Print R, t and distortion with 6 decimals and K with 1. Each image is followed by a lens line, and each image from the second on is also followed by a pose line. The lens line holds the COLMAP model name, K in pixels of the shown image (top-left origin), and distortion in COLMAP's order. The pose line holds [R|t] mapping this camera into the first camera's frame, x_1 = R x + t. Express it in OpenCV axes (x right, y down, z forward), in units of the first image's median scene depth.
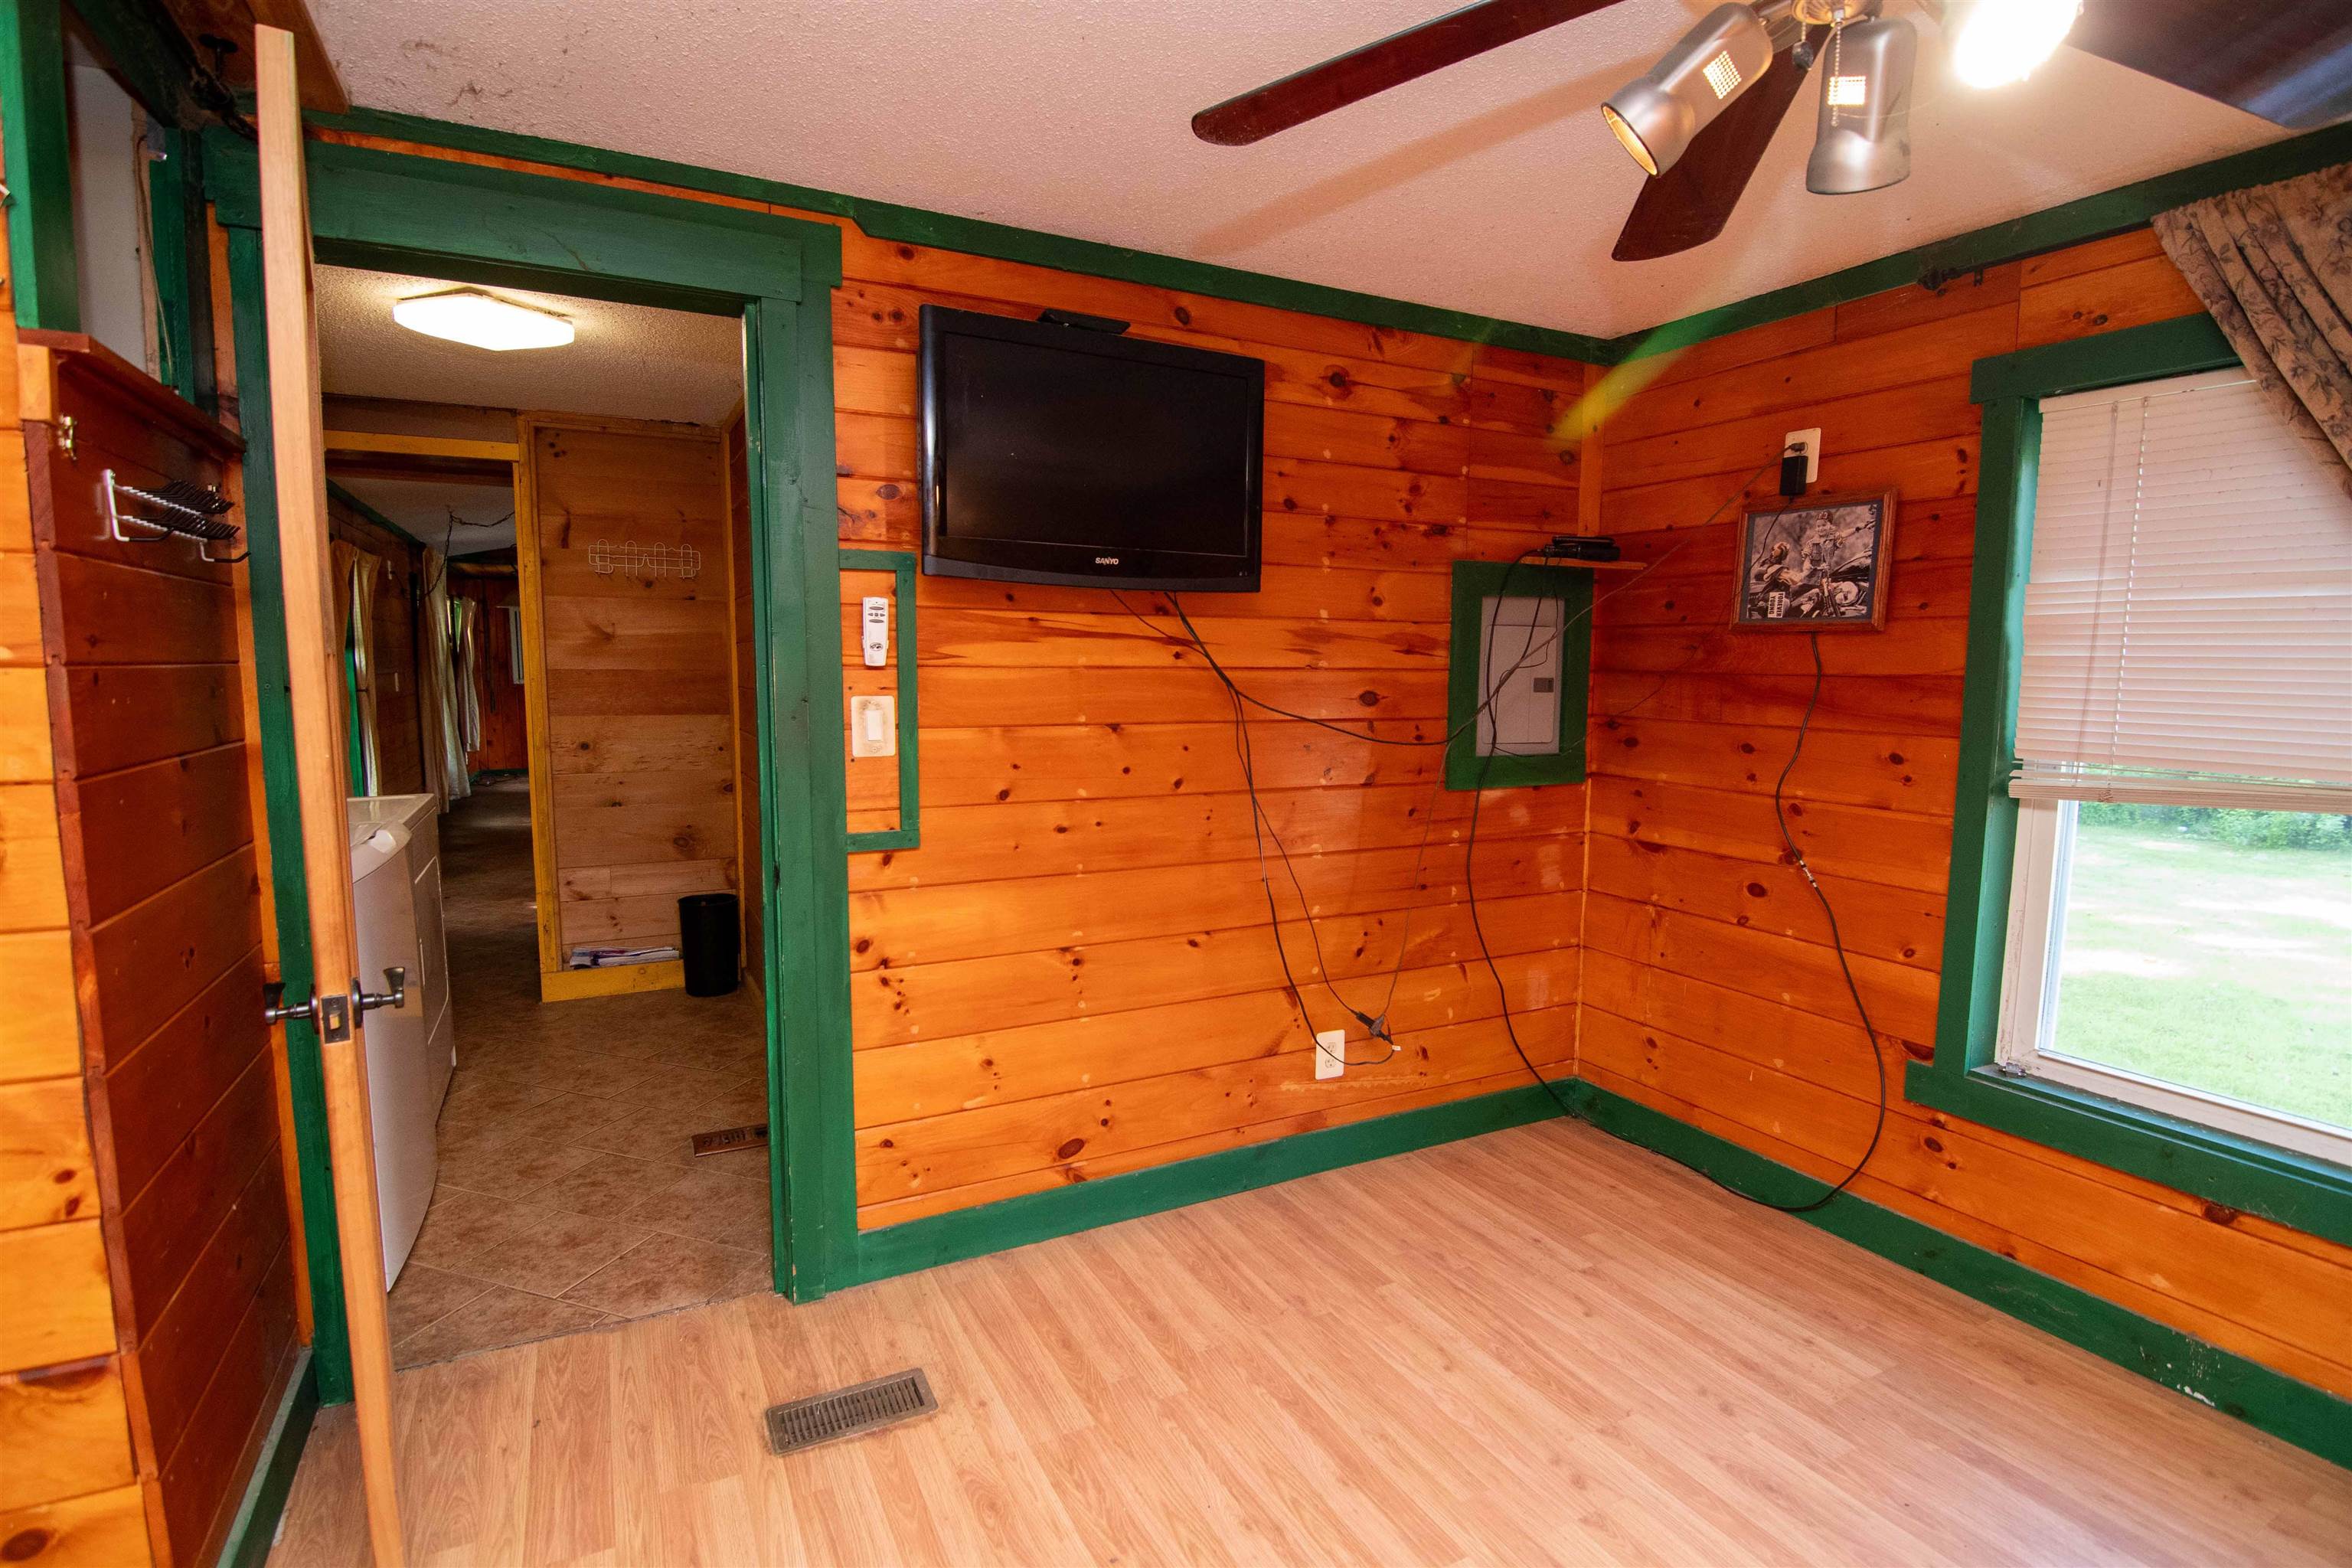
lens RADIAL K [[1130.9, 0, 1176.0], [0, 1130.9, 784.0], [0, 0, 1]] dist [-0.001156, -0.011898]
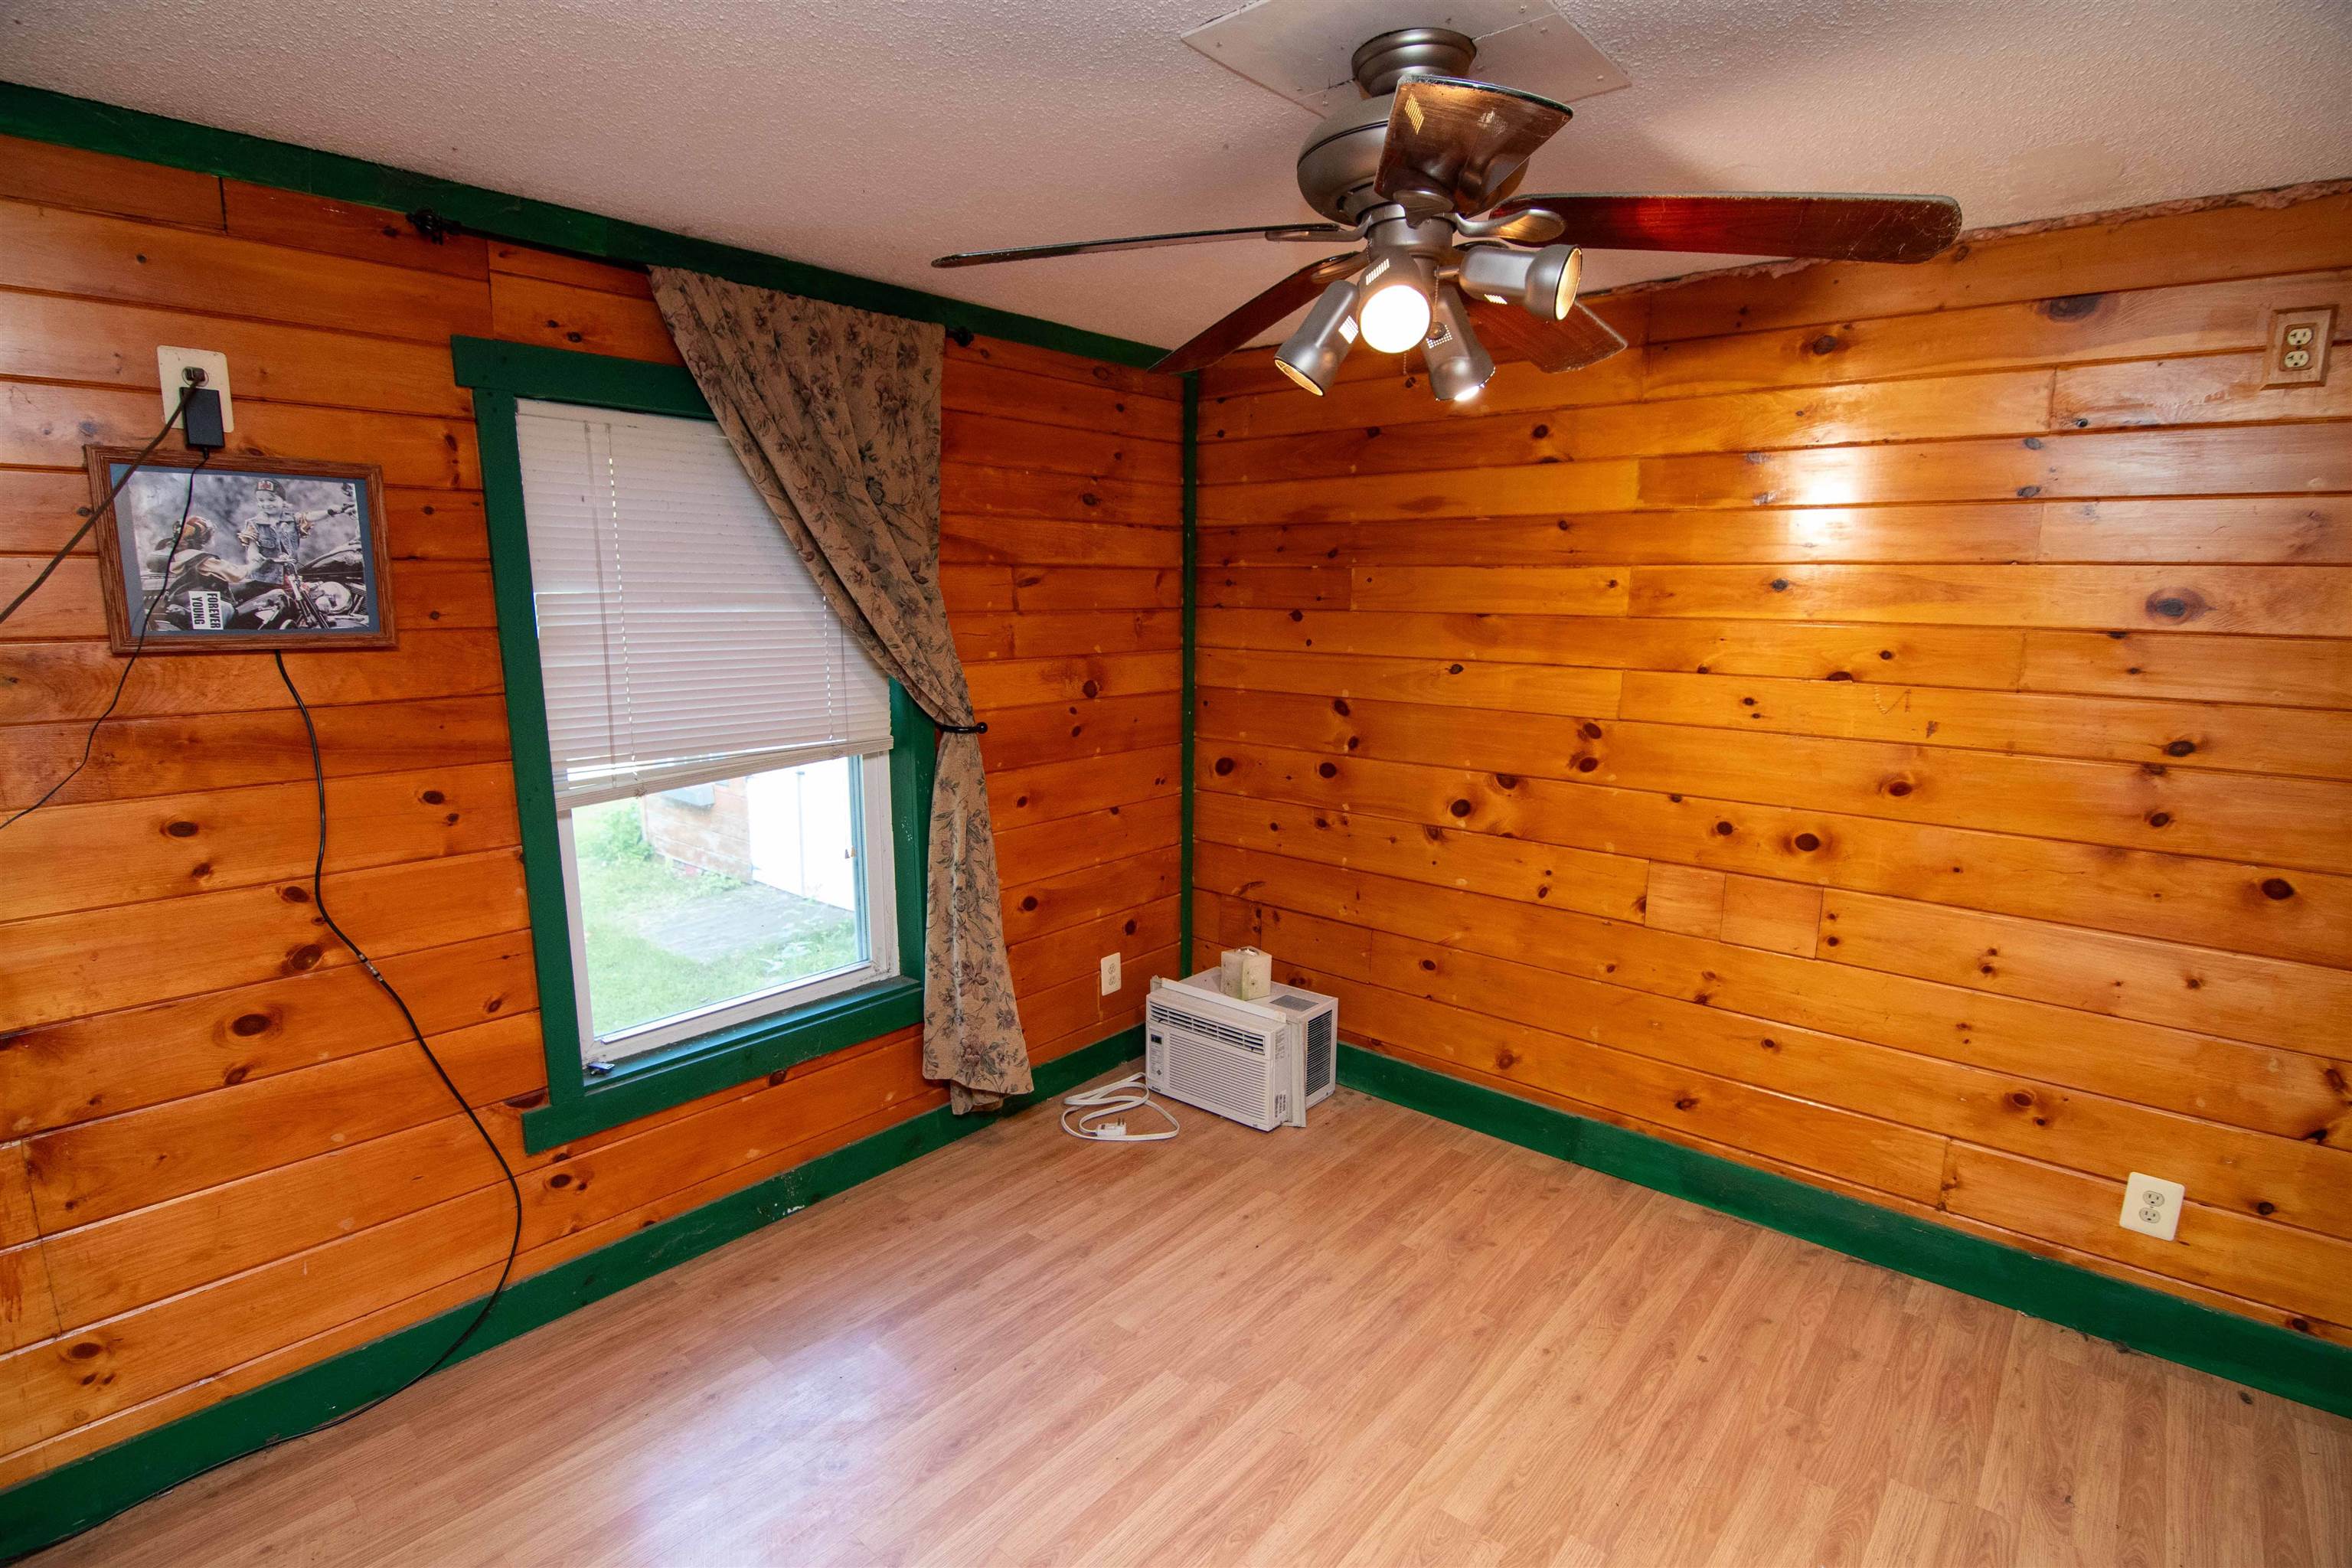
lens RADIAL K [[1130.9, 0, 1176.0], [0, 1130.9, 784.0], [0, 0, 1]] dist [-0.001156, -0.011898]
pose [[-0.365624, -0.176469, 0.913881, -0.323068], [0.085958, 0.971264, 0.221940, -0.168197], [-0.926785, 0.159702, -0.339948, 0.762006]]
